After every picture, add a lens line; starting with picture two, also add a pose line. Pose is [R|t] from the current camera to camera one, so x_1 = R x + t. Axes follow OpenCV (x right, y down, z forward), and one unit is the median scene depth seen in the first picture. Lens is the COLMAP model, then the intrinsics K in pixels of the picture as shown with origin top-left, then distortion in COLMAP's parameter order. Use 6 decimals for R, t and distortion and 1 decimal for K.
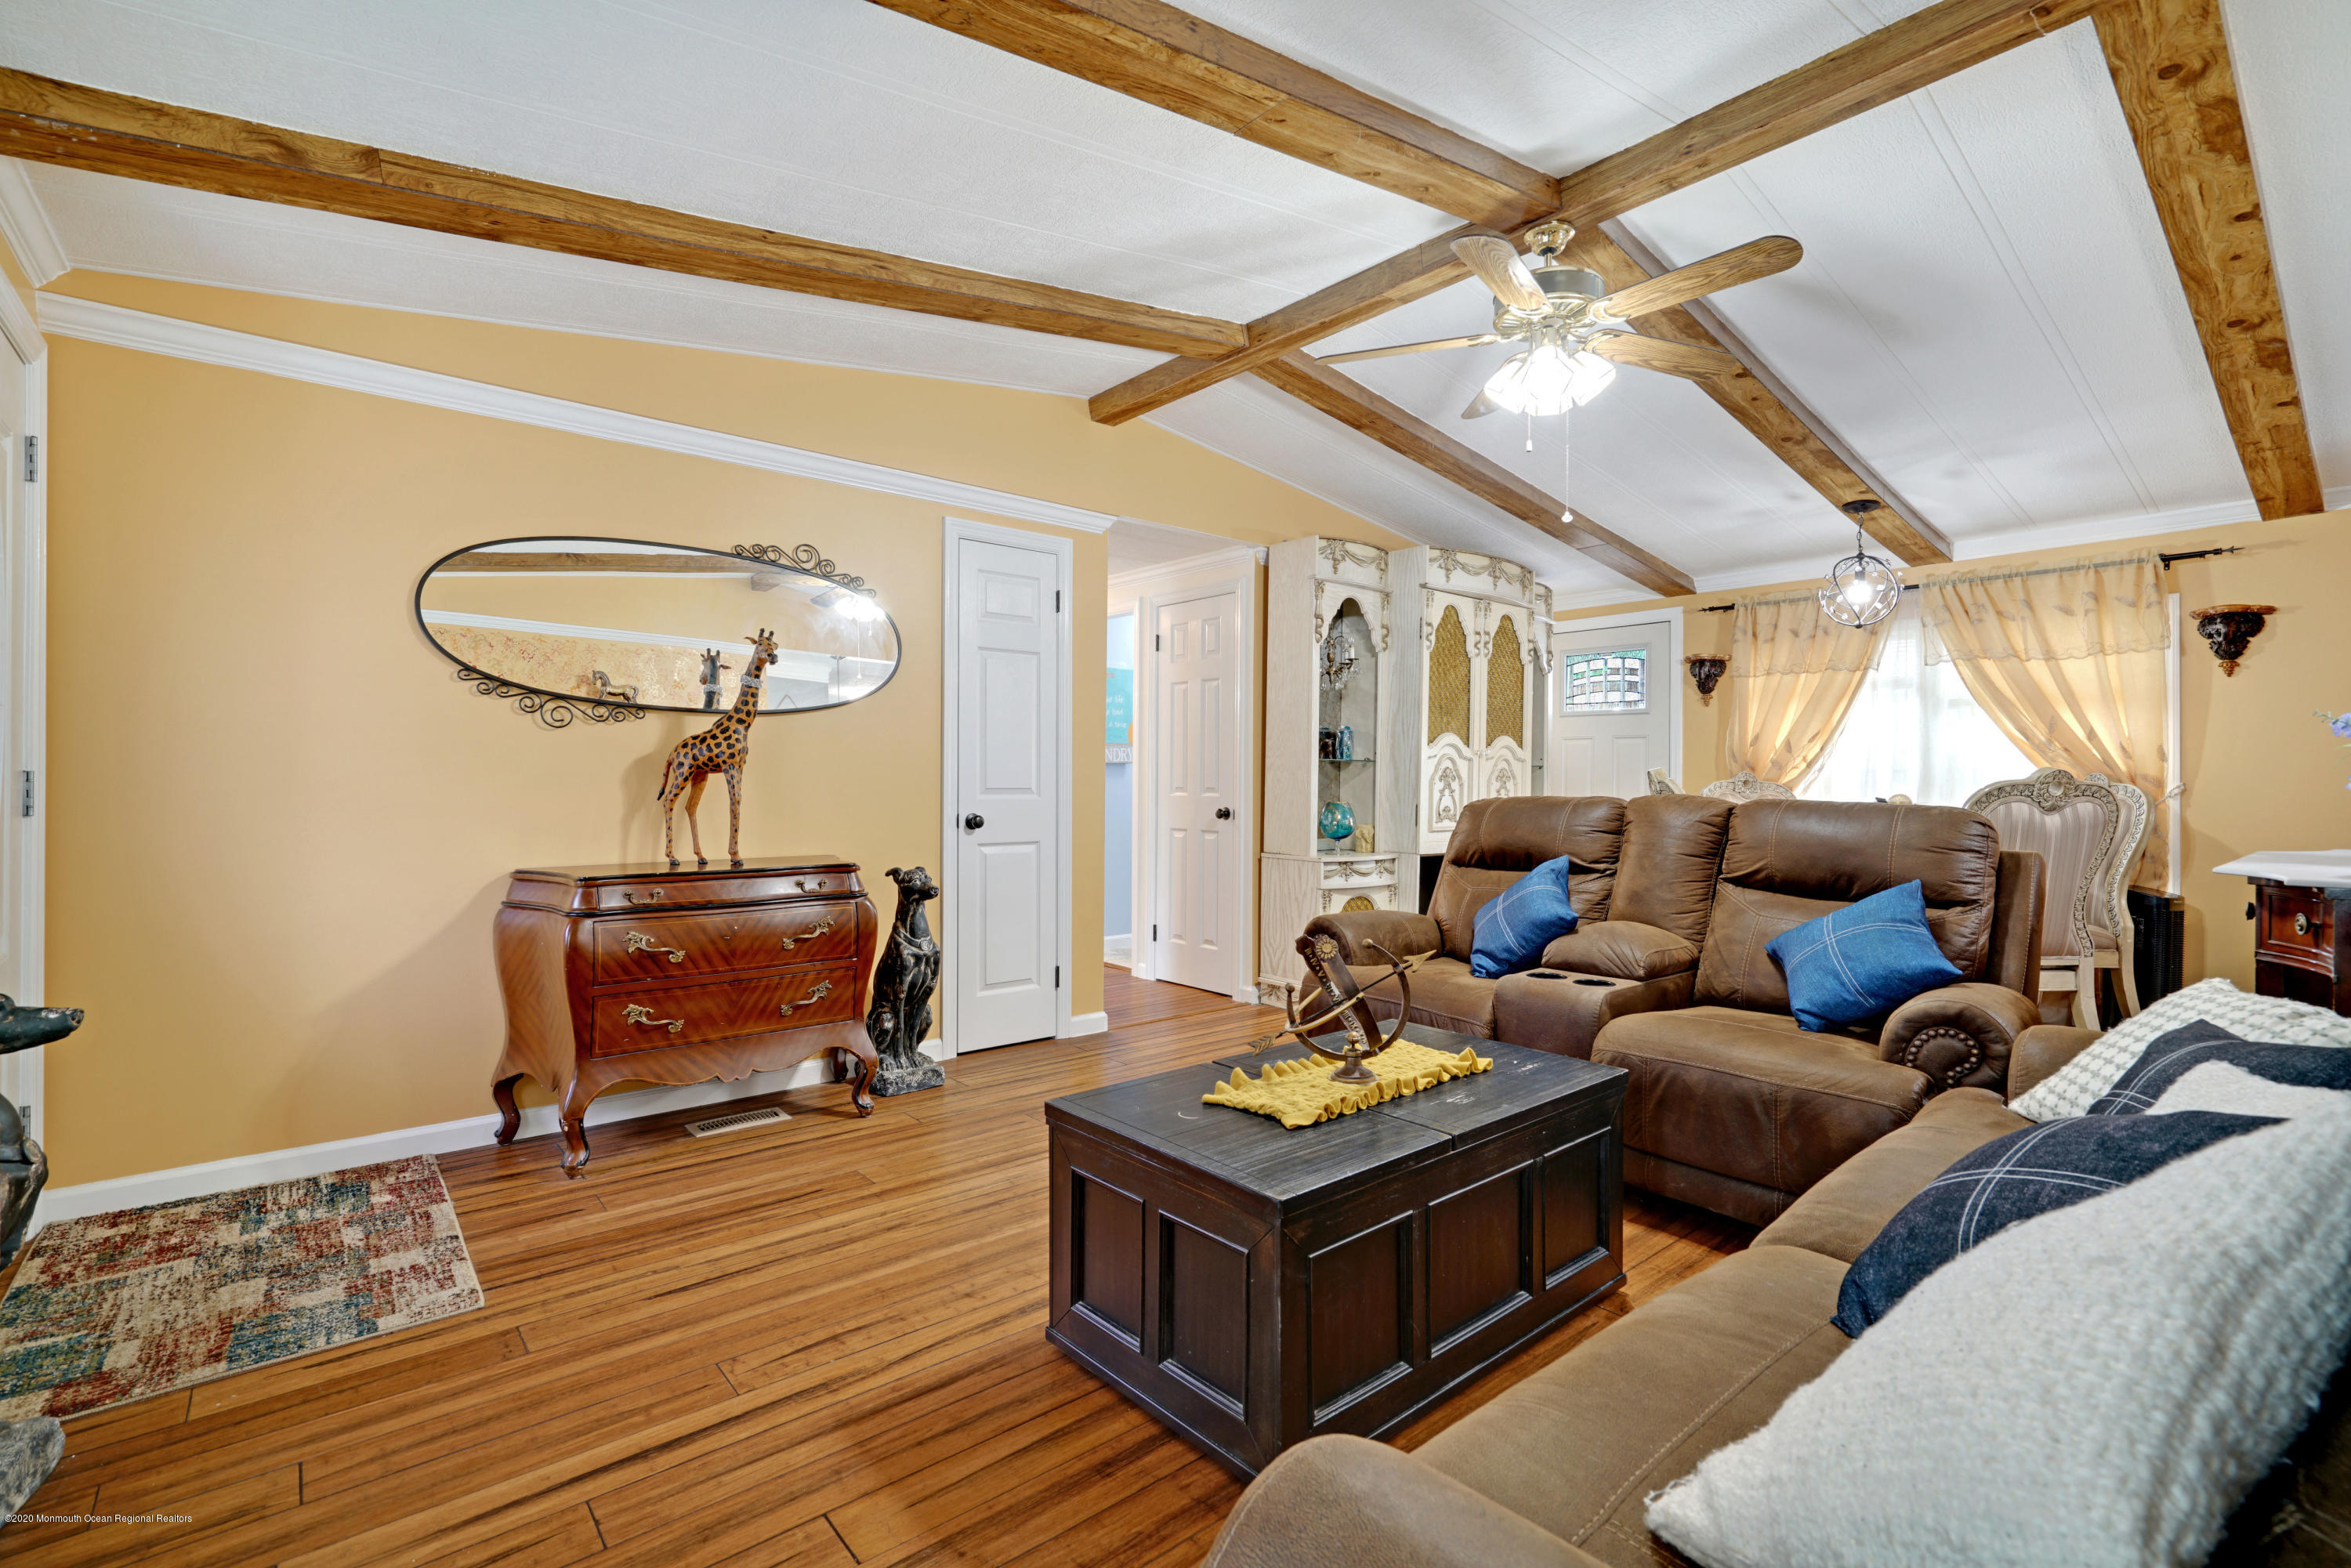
lens RADIAL K [[1059.4, 0, 1180.6], [0, 1059.4, 776.4], [0, 0, 1]] dist [-0.001067, 0.001655]
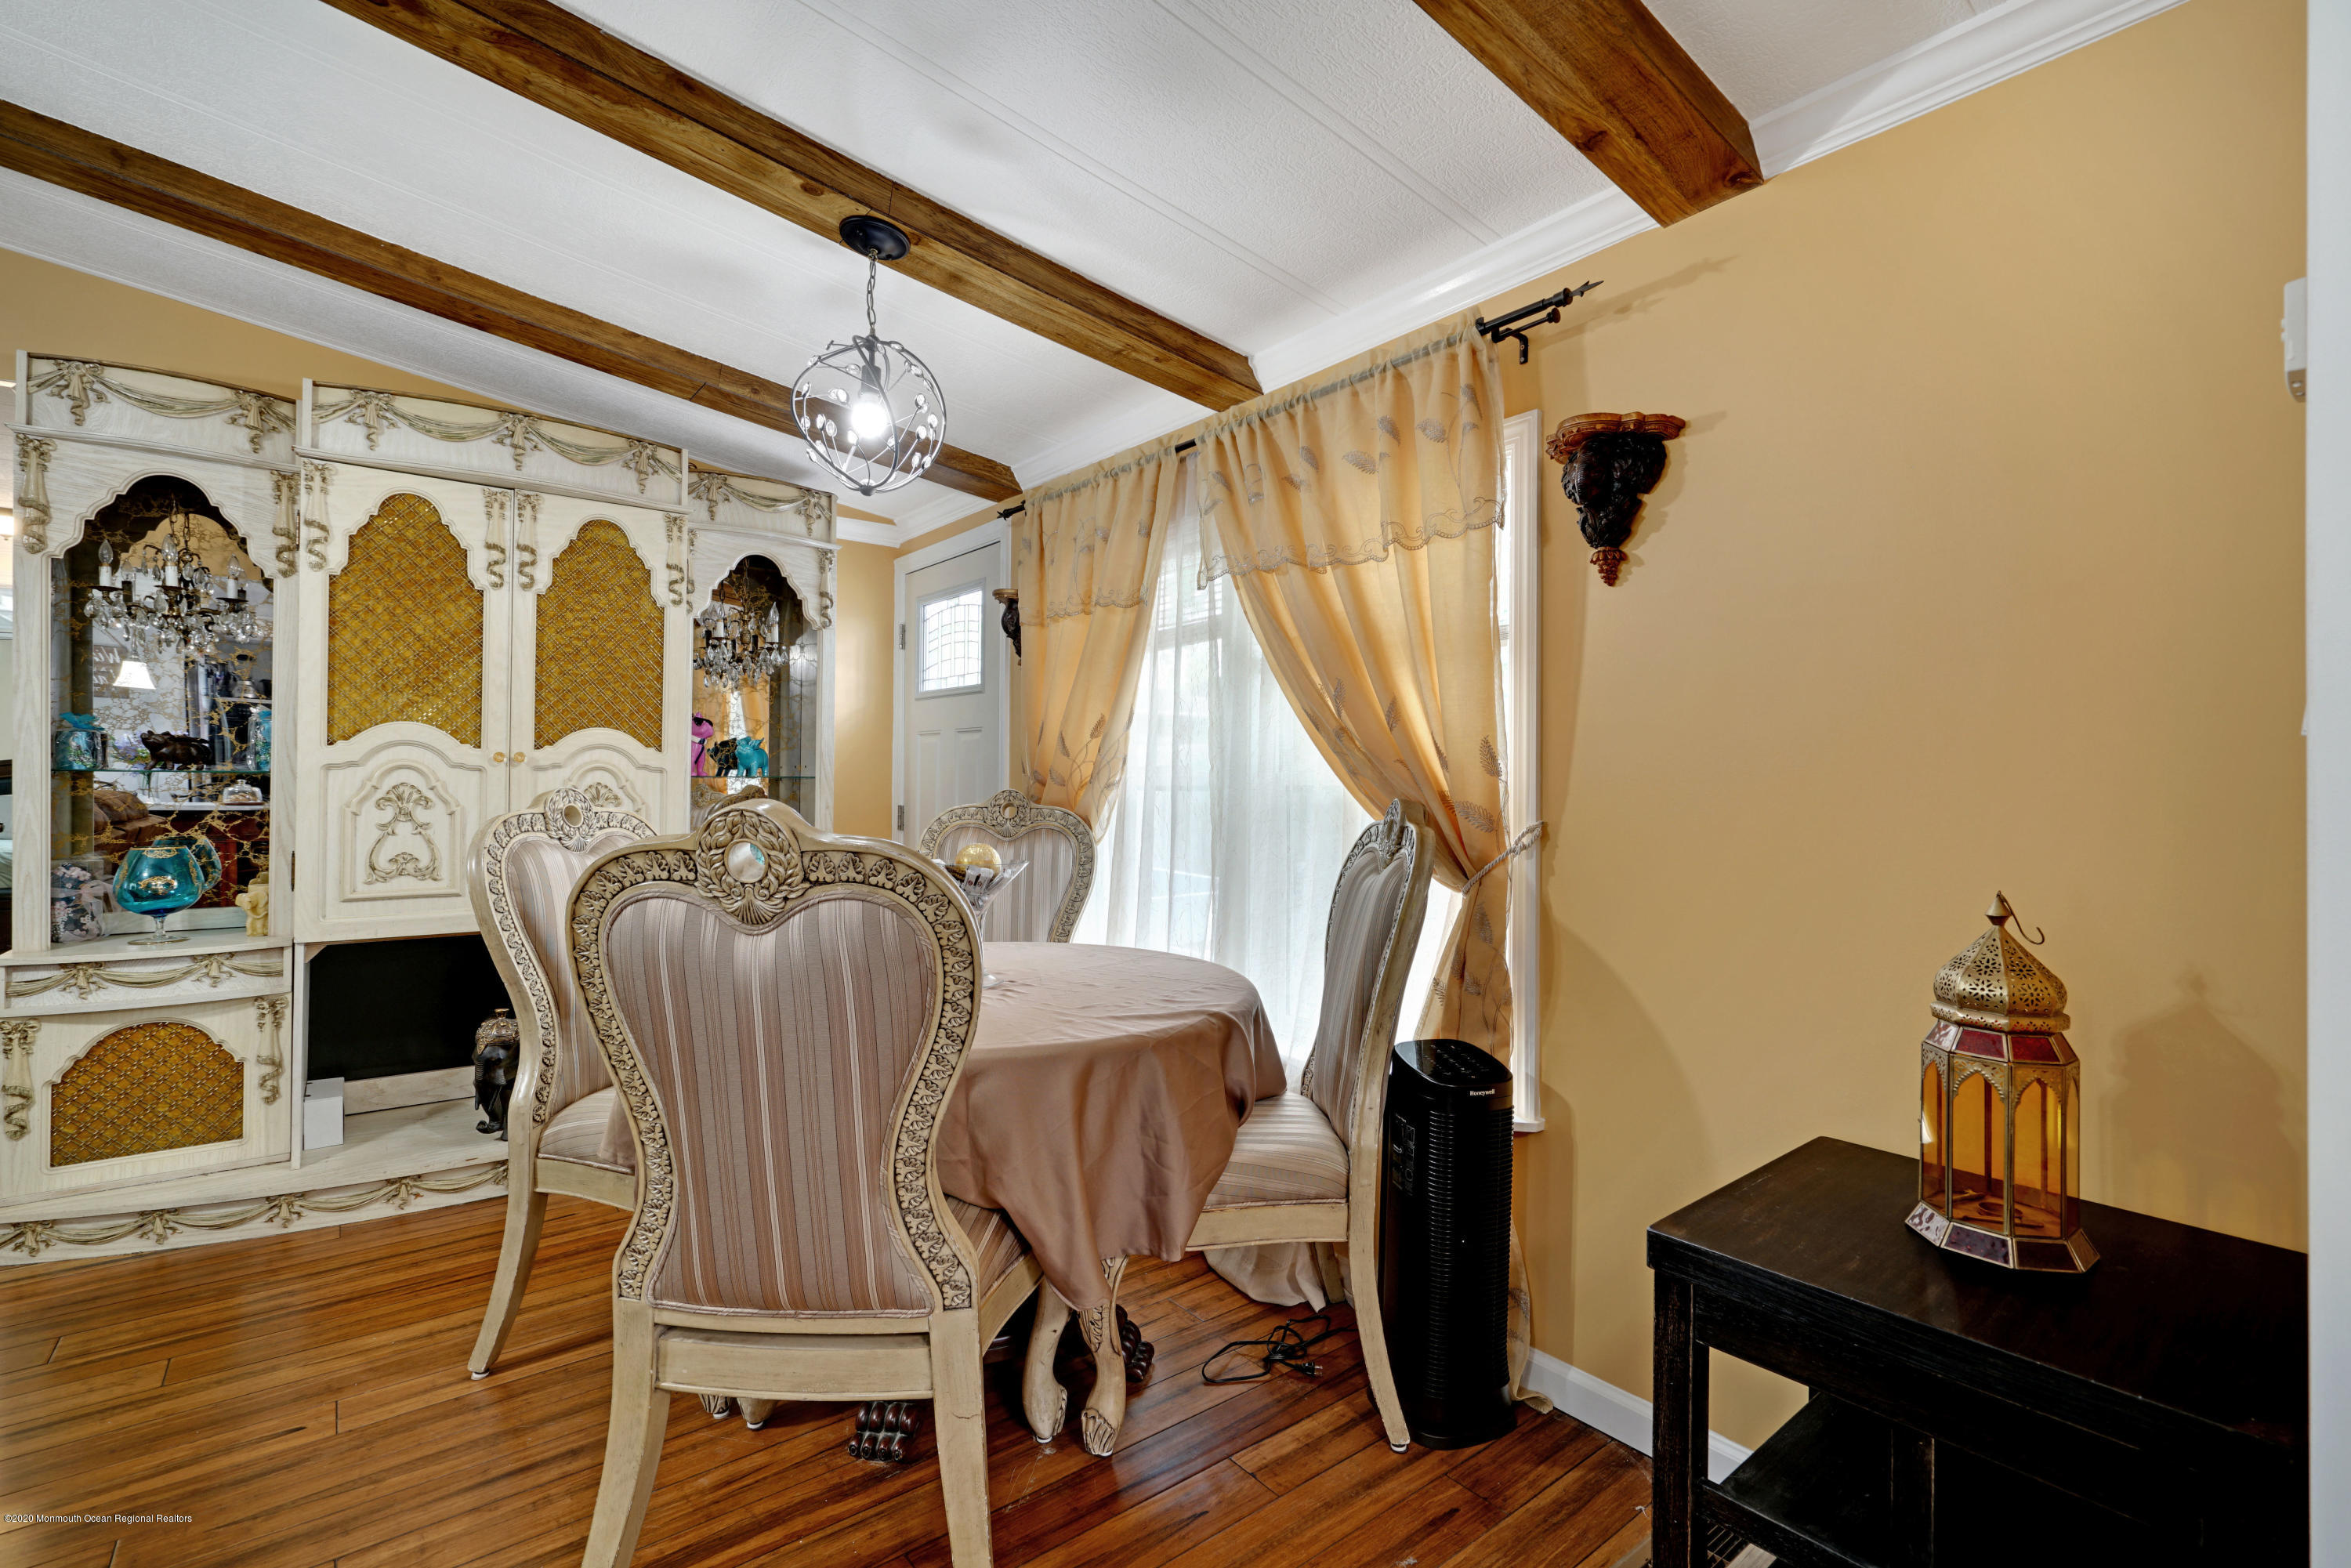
lens RADIAL K [[1059.4, 0, 1180.6], [0, 1059.4, 773.6], [0, 0, 1]] dist [-0.001067, 0.001655]
pose [[0.999345, -0.001368, -0.036165, 0.987815], [0.001205, 0.999989, -0.004550, -0.015747], [0.036171, 0.004504, 0.999335, 0.657631]]
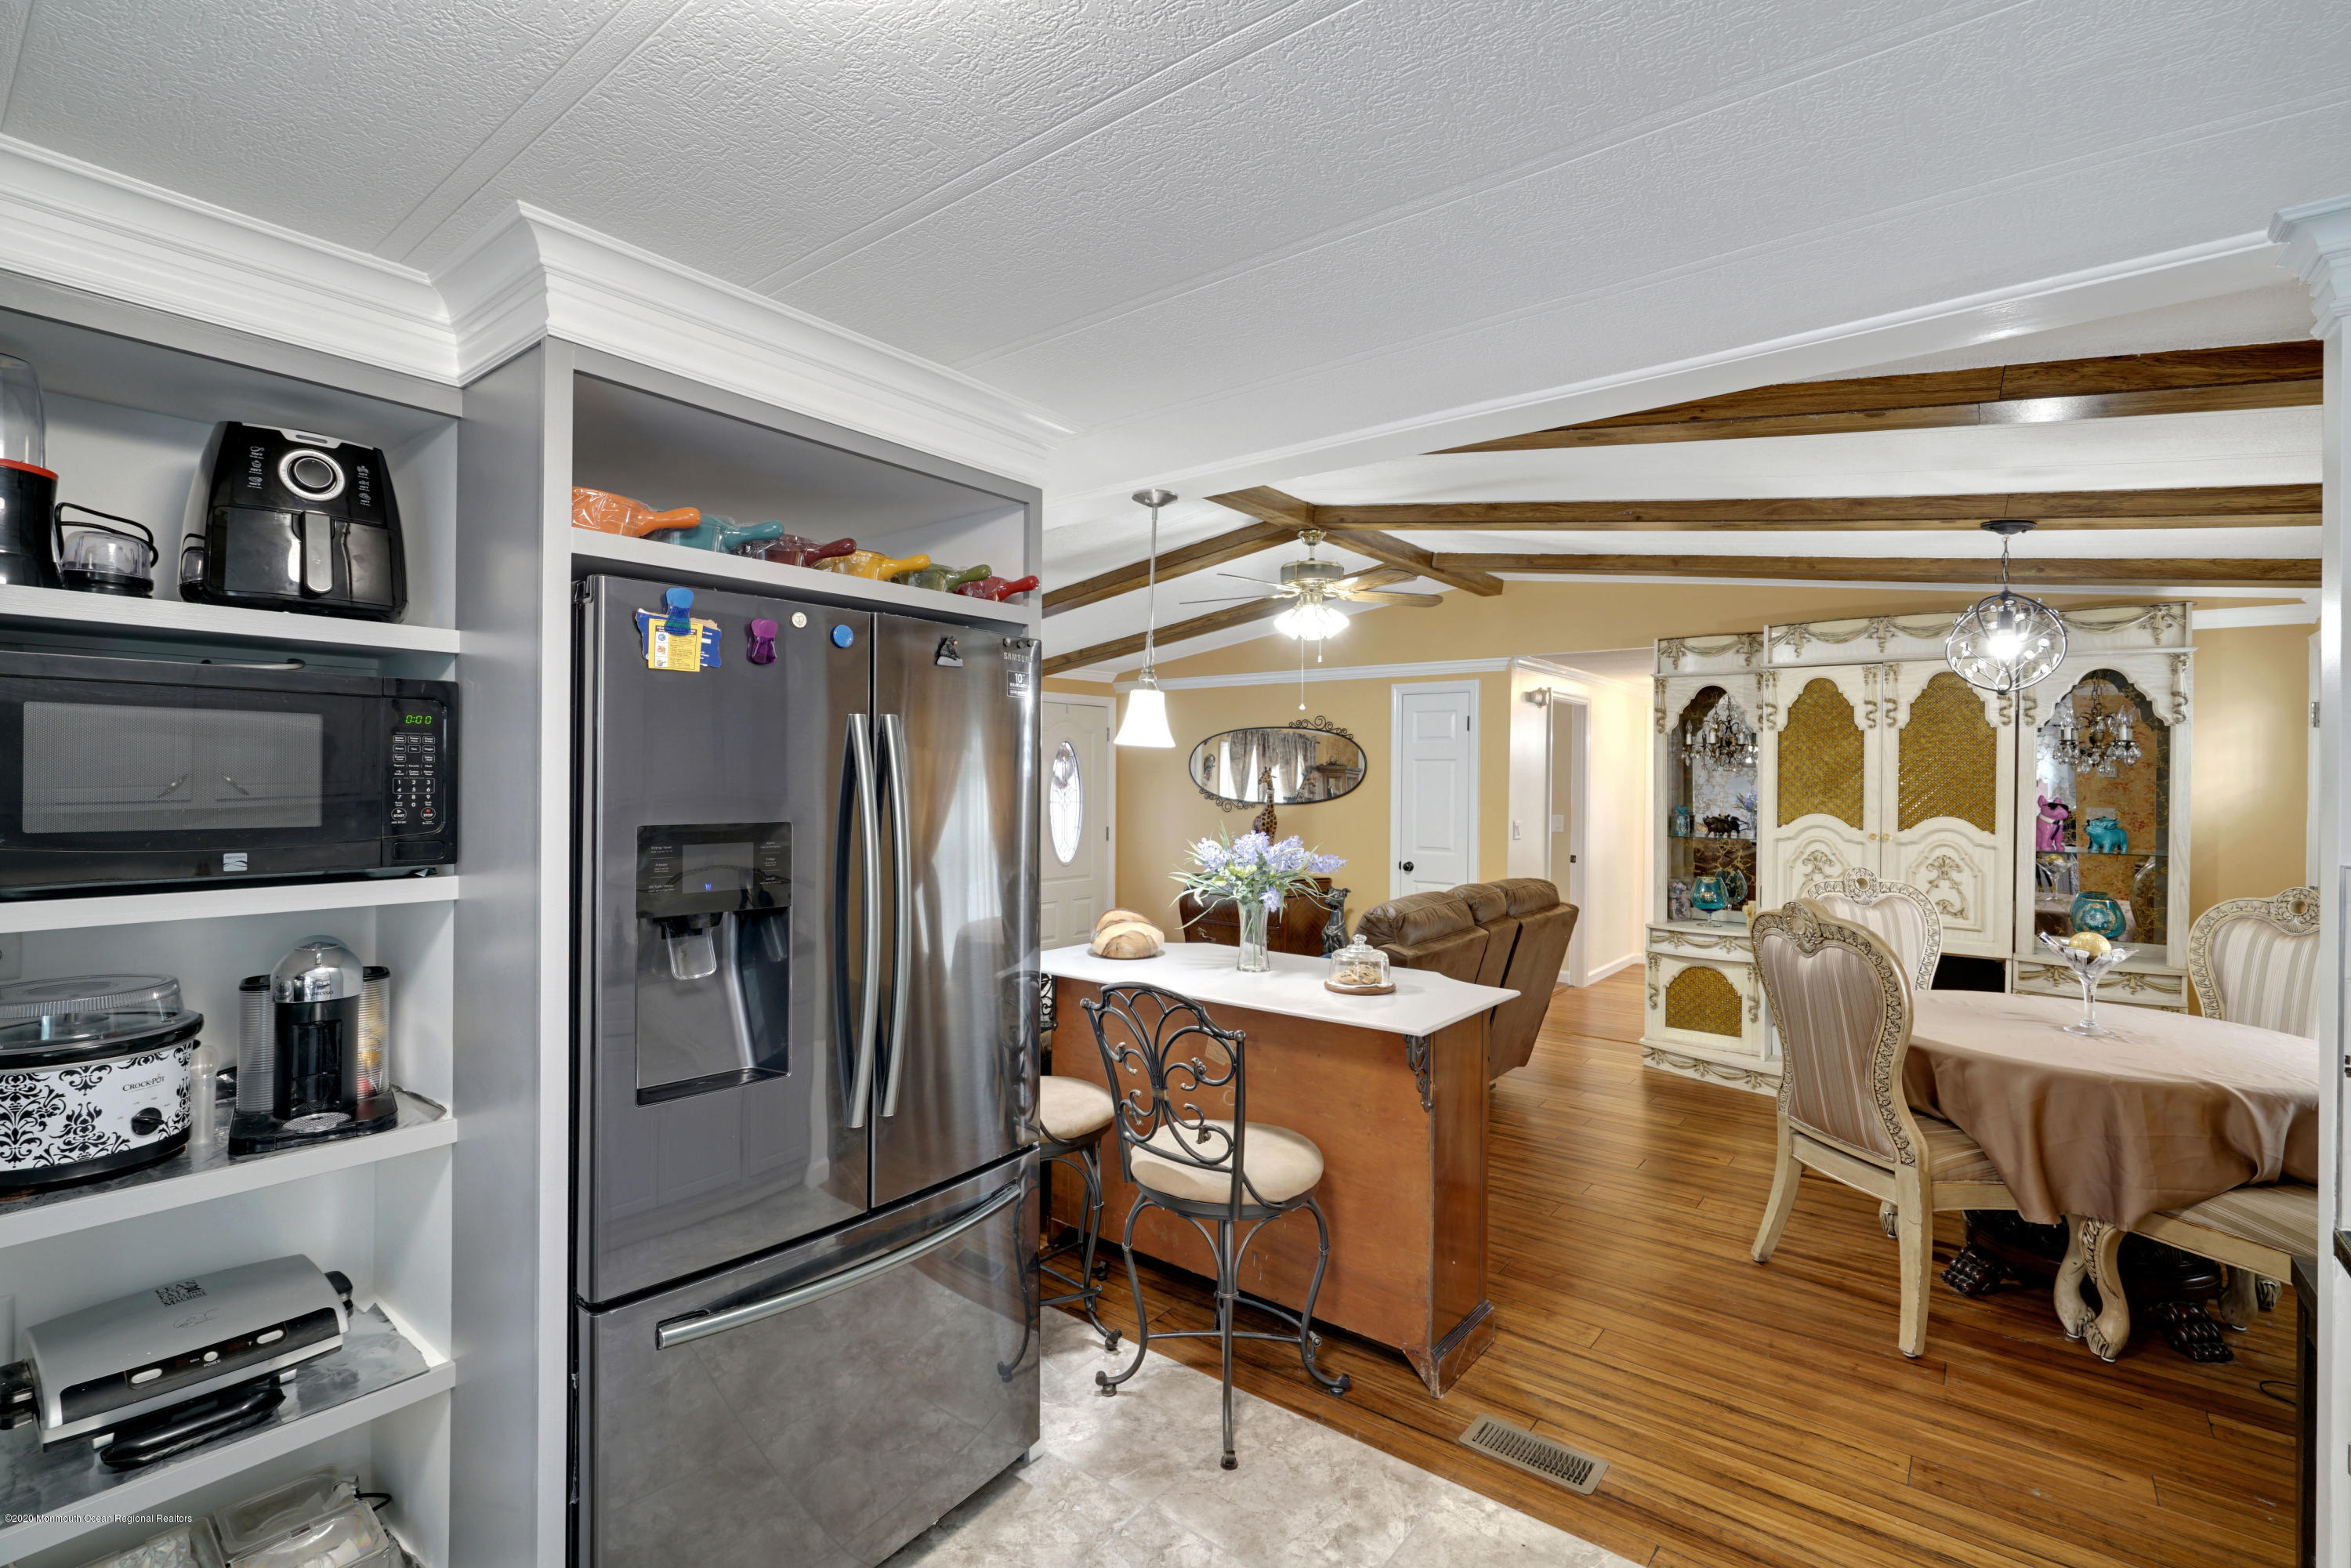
lens RADIAL K [[1059.4, 0, 1185.3], [0, 1059.4, 778.4], [0, 0, 1]] dist [-0.001067, 0.001655]
pose [[0.198612, -0.005284, -0.980064, 1.535144], [-0.004483, 0.999970, -0.006300, -0.093041], [0.980068, 0.005644, 0.198582, 0.380665]]
